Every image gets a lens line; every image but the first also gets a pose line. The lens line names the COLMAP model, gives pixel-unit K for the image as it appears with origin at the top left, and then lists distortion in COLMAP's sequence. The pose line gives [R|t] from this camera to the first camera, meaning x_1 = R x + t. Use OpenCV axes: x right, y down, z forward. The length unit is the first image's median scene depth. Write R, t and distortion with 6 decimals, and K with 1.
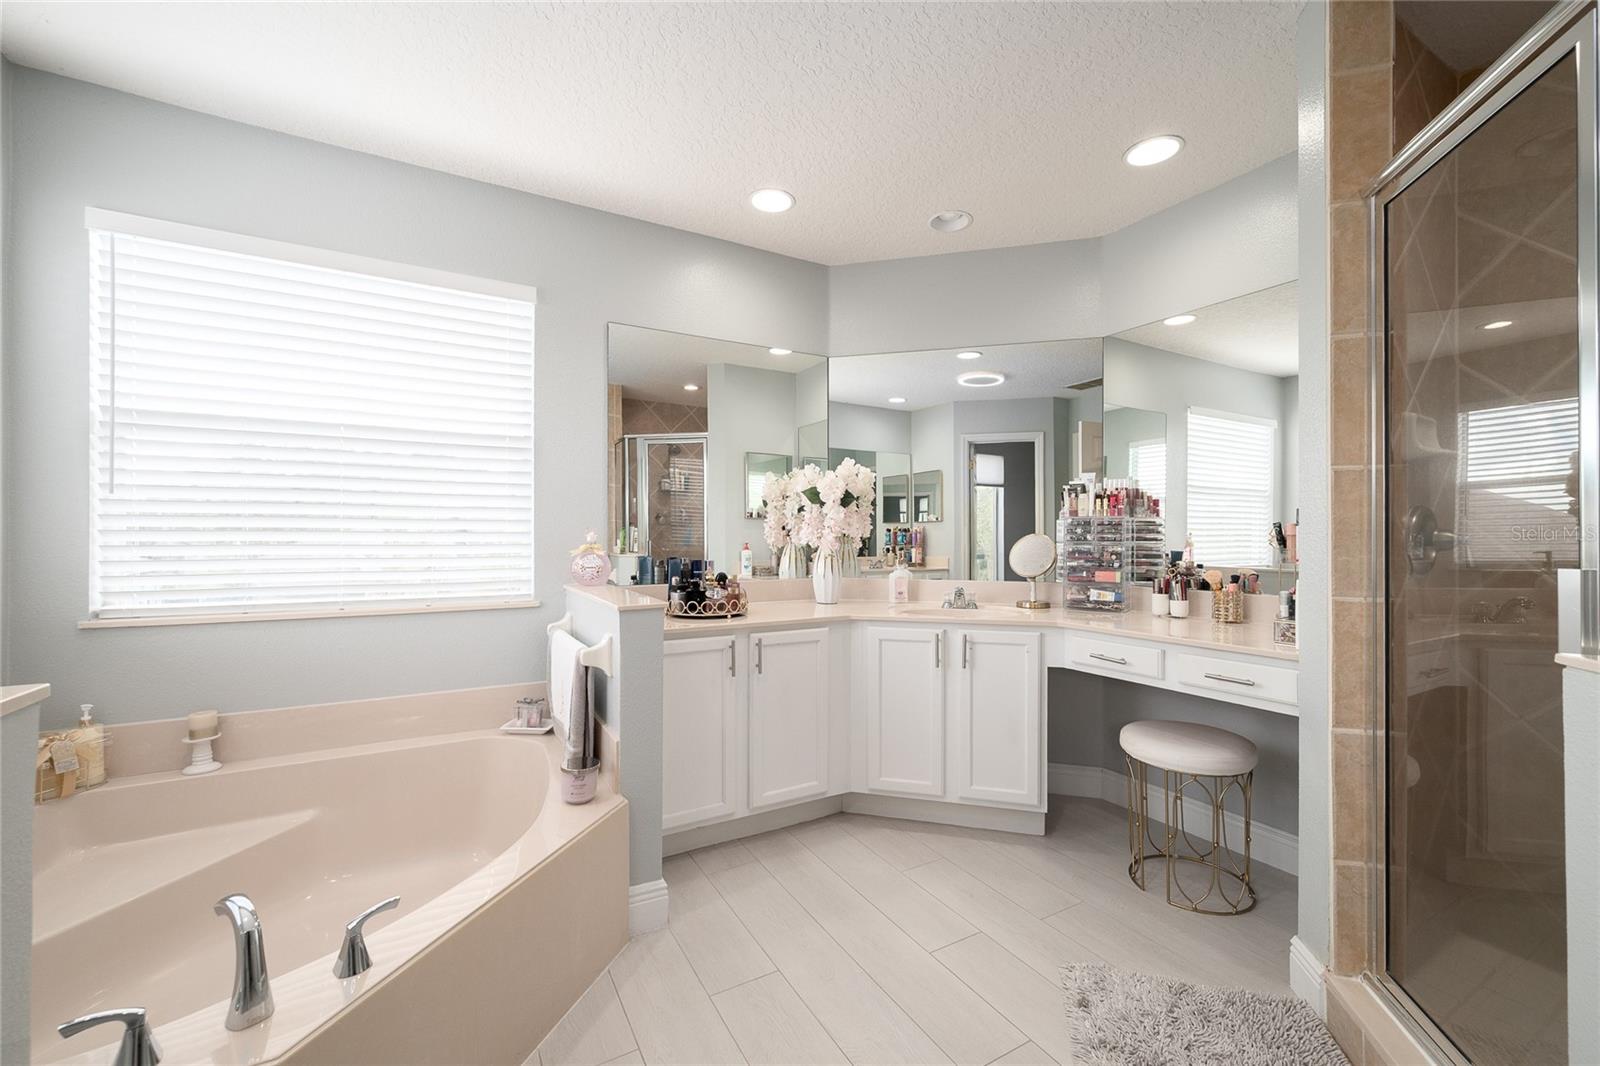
lens RADIAL K [[642.7, 0, 811.5], [0, 642.7, 532.6], [0, 0, 1]] dist [-0.001583, -0.000105]
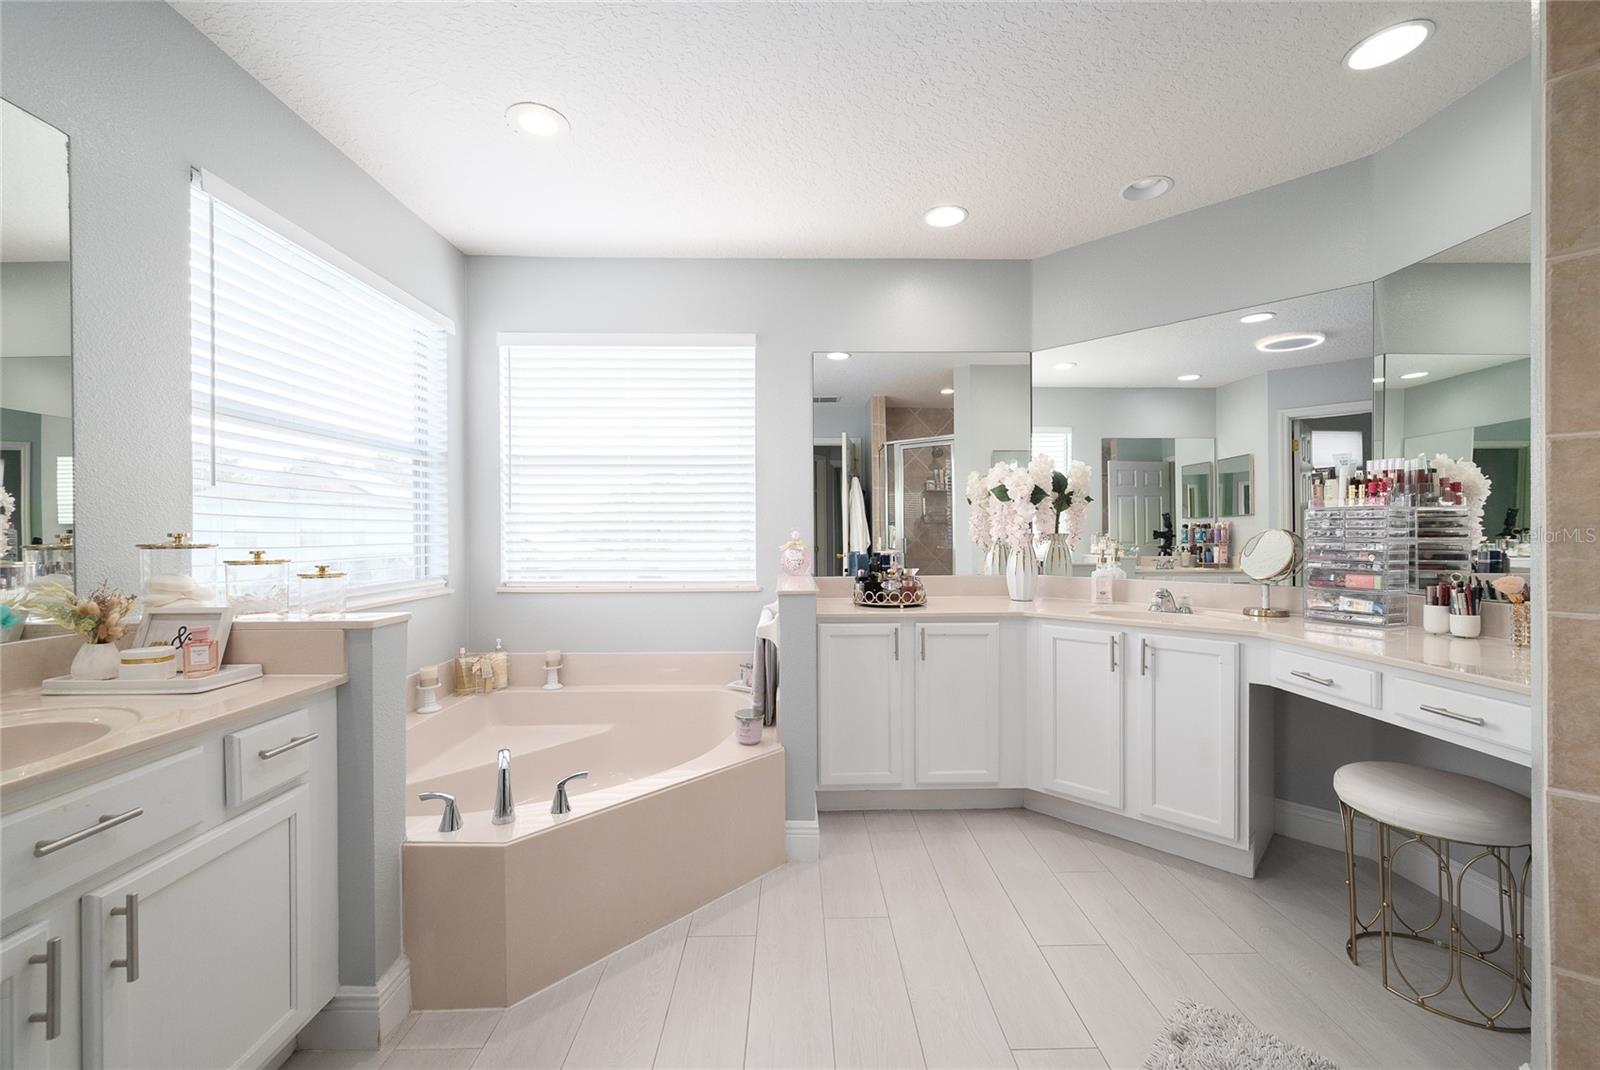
lens RADIAL K [[633.9, 0, 805.5], [0, 633.9, 534.2], [0, 0, 1]] dist [0.000931, 0.000294]
pose [[0.878675, -0.004606, -0.477399, 0.244705], [0.007213, 0.999967, 0.003627, 0.001467], [0.477367, -0.006630, 0.878679, -0.032704]]
